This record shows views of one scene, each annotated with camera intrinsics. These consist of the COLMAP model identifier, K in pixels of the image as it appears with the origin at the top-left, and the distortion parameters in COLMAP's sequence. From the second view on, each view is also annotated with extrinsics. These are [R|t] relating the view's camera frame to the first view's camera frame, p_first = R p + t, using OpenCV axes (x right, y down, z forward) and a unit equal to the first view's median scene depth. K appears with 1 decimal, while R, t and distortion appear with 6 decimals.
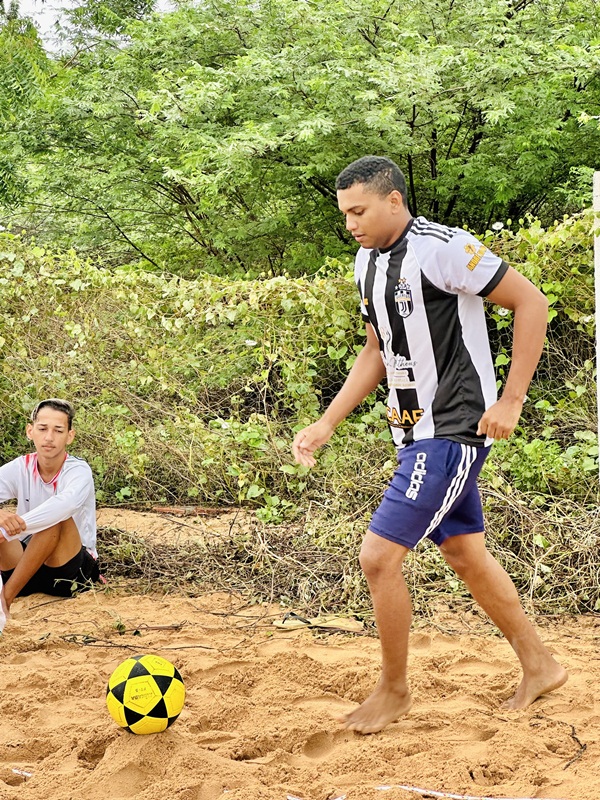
lens RADIAL K [[1792.5, 0, 296.0], [0, 1792.5, 443.3], [0, 0, 1]] dist [0.162080, 0.000000]
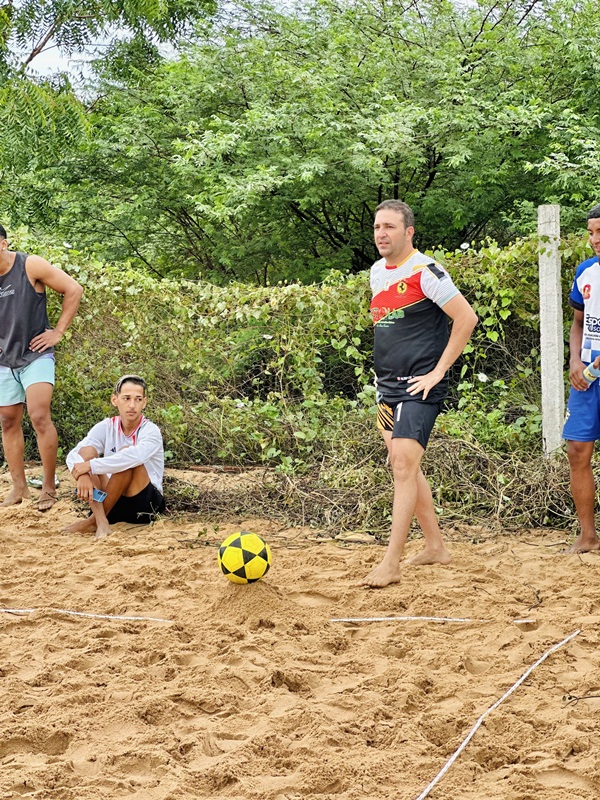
lens RADIAL K [[1792.5, 0, 309.5], [0, 1792.5, 401.1], [0, 0, 1]] dist [0.162080, 0.000000]
pose [[0.998652, 0.001357, 0.051885, -0.063556], [0.000475, 0.999378, -0.035269, 0.035313], [-0.051901, 0.035246, 0.998030, -0.274012]]
